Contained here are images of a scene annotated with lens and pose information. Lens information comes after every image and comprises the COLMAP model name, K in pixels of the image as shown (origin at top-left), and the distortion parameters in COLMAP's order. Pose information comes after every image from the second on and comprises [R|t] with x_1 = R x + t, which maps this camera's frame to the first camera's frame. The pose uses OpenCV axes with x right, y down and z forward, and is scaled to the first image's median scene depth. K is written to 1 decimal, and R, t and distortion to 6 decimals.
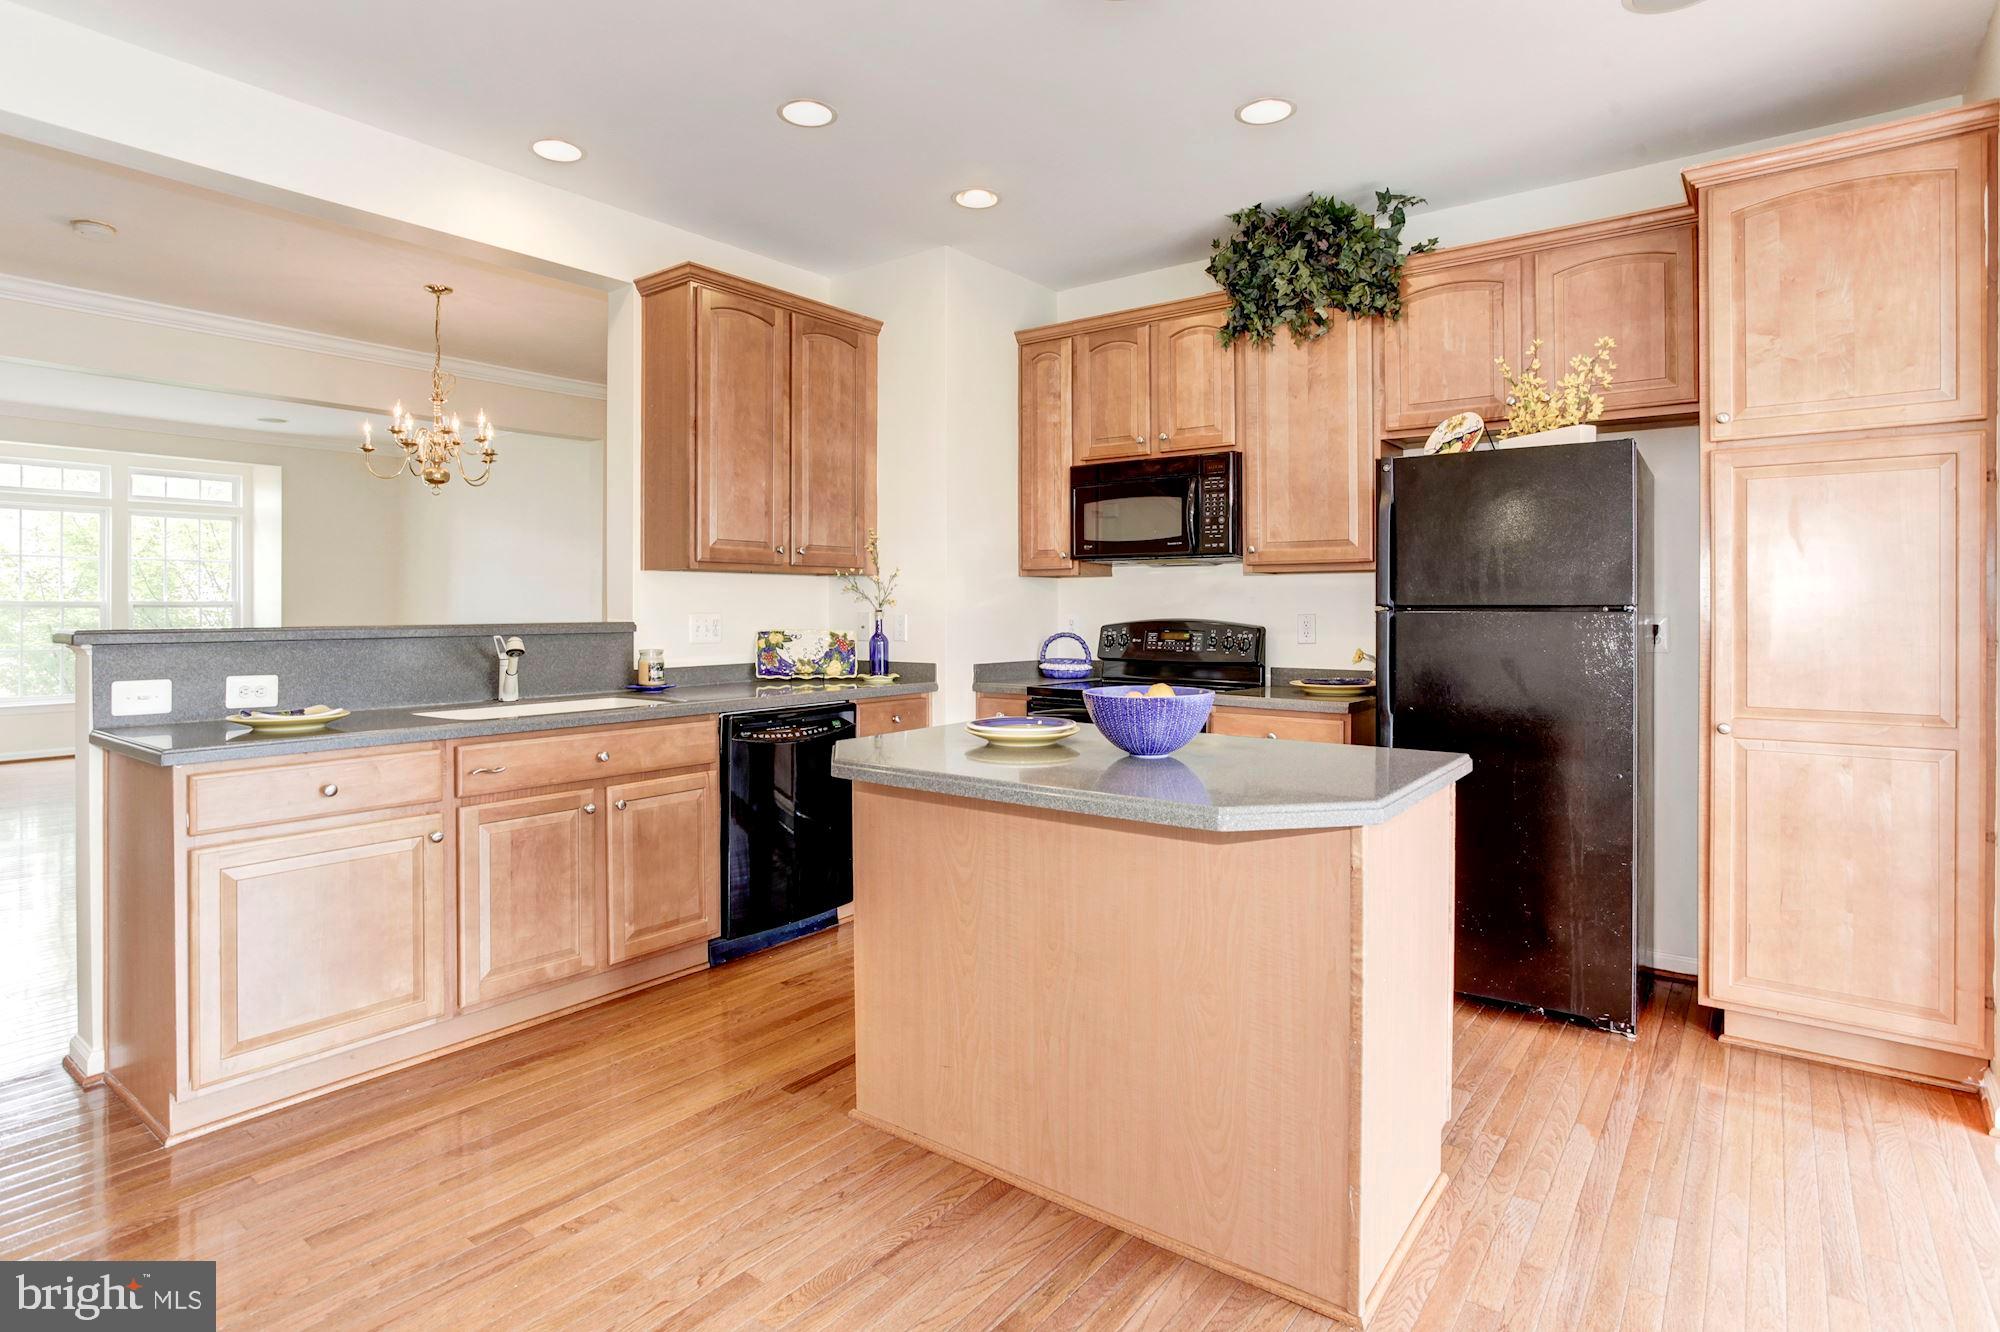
lens RADIAL K [[1066.5, 0, 879.5], [0, 1066.5, 604.1], [0, 0, 1]] dist [-0.035684, 0.014879]
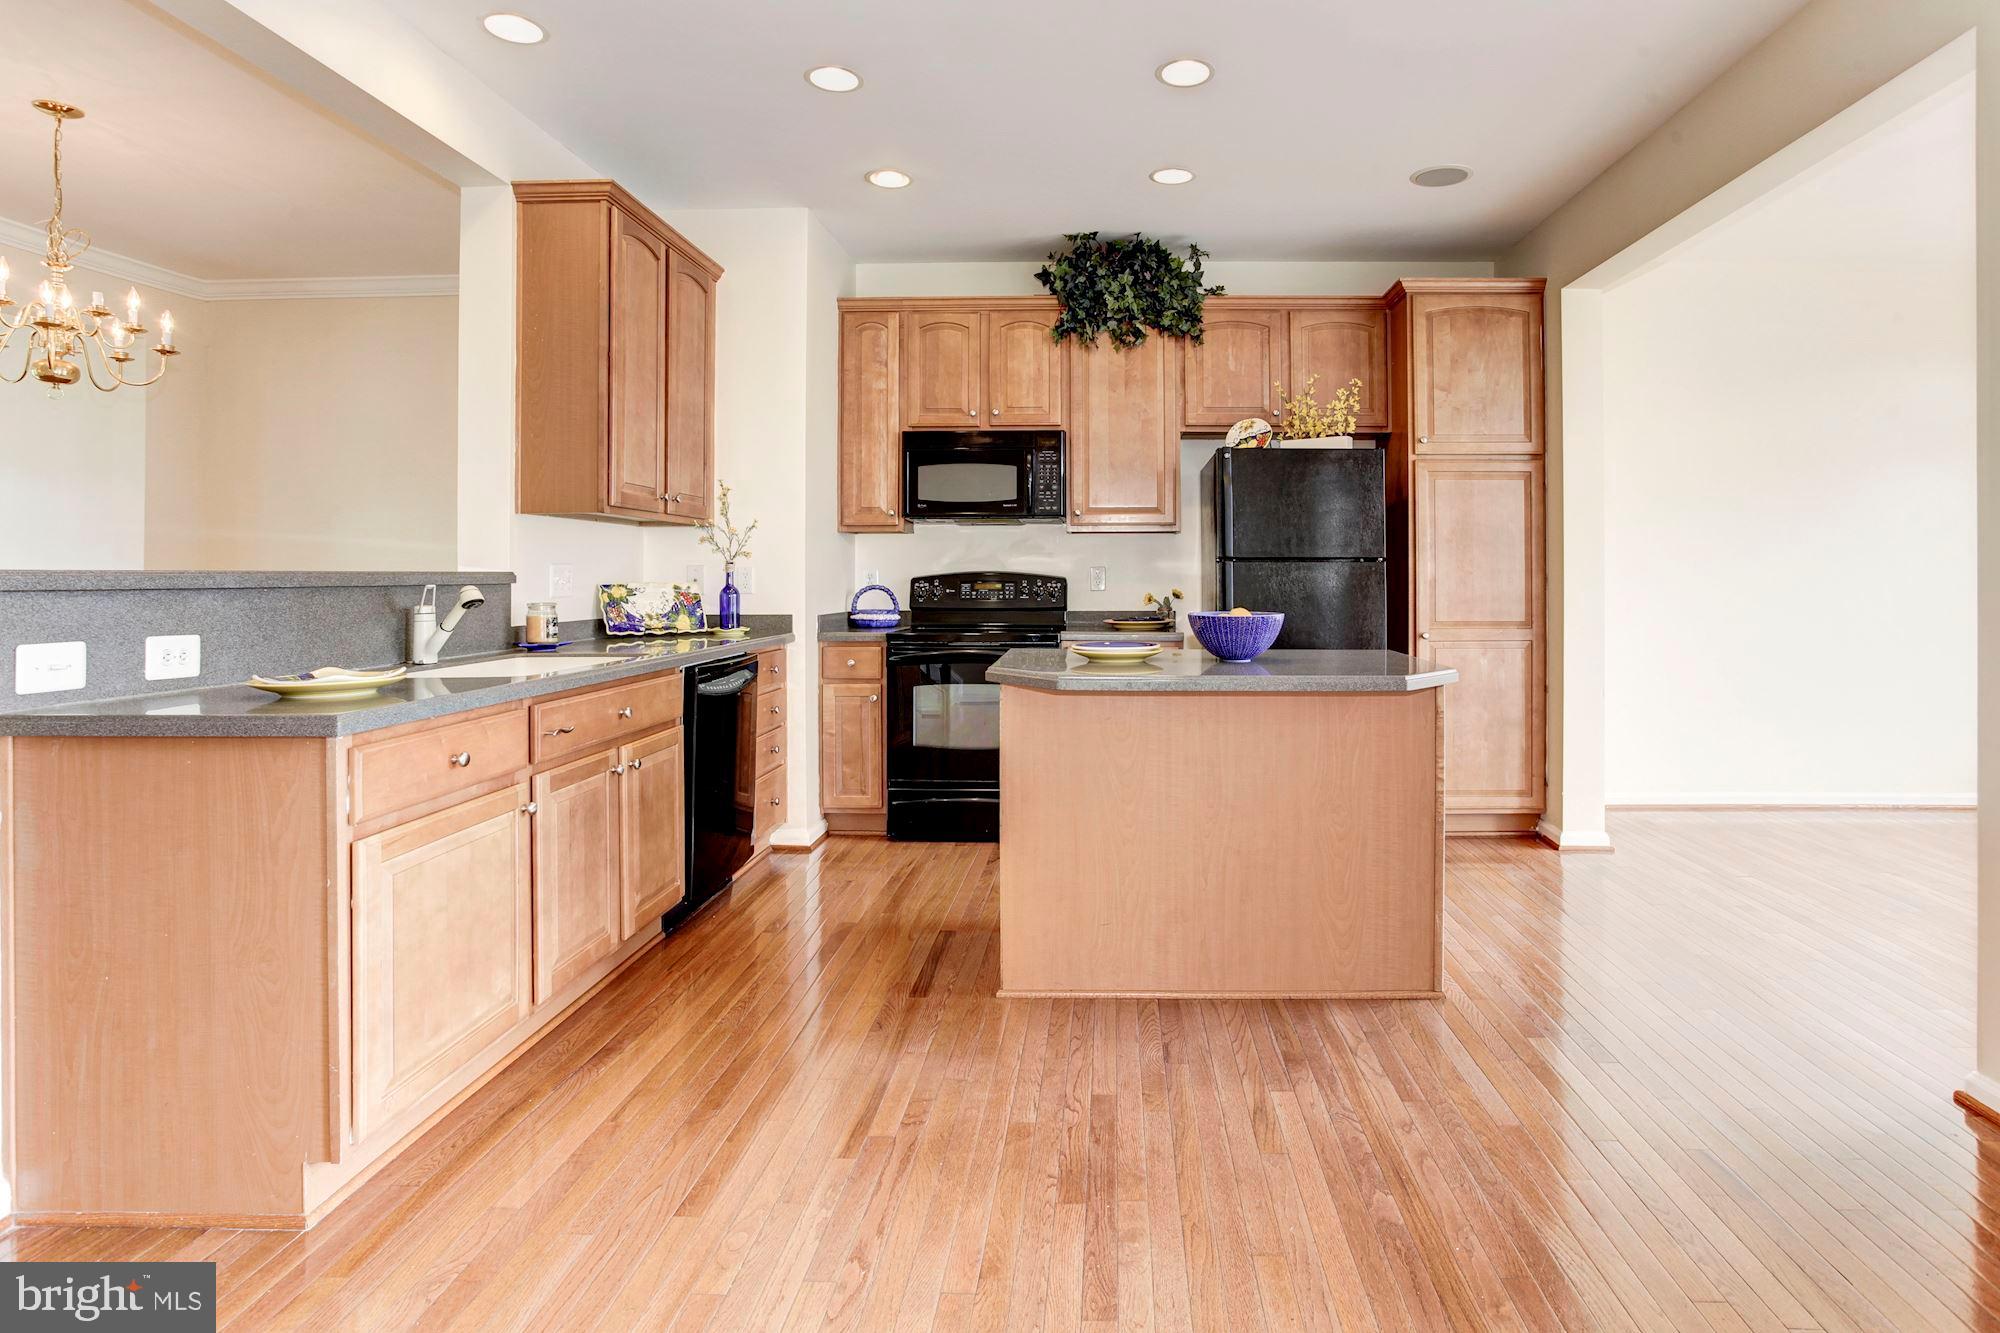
lens RADIAL K [[1171.7, 0, 989.2], [0, 1171.7, 558.0], [0, 0, 1]] dist [-0.038970, 0.011525]
pose [[0.790273, 0.011713, 0.612643, -0.604596], [-0.002789, 0.999876, -0.015519, 0.023071], [-0.612749, 0.010556, 0.790207, 0.007348]]
